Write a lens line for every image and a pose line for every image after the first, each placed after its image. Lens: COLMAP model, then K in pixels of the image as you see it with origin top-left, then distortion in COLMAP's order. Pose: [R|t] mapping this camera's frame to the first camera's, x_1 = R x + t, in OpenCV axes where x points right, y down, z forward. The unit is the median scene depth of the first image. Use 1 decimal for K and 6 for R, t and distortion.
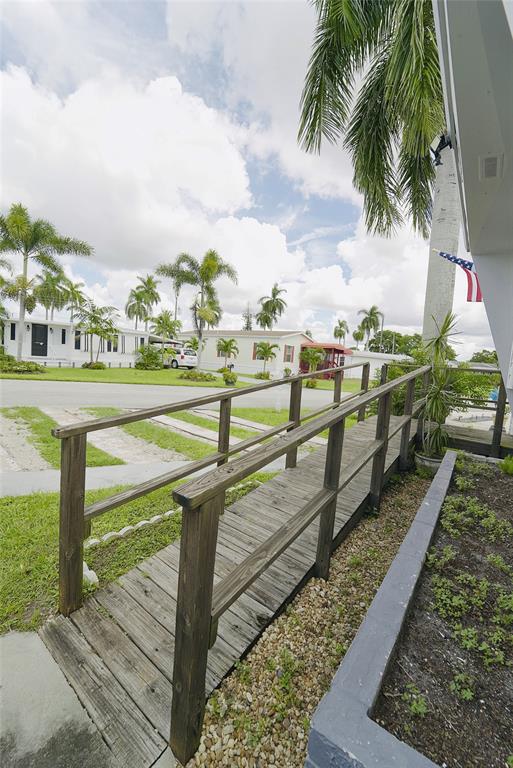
lens RADIAL K [[315.3, 0, 256.5], [0, 315.3, 384.0], [0, 0, 1]] dist [-0.025068, 0.002523]
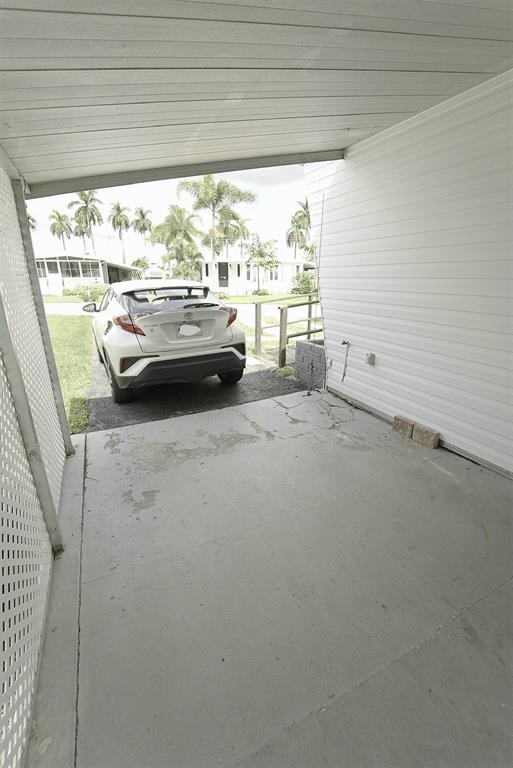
lens RADIAL K [[314.2, 0, 255.0], [0, 314.2, 385.8], [0, 0, 1]] dist [-0.023990, 0.000119]
pose [[0.877374, 0.092671, -0.470772, 0.088608], [0.022852, 0.971986, 0.233924, 0.009524], [0.479262, -0.215997, 0.850678, -0.161307]]
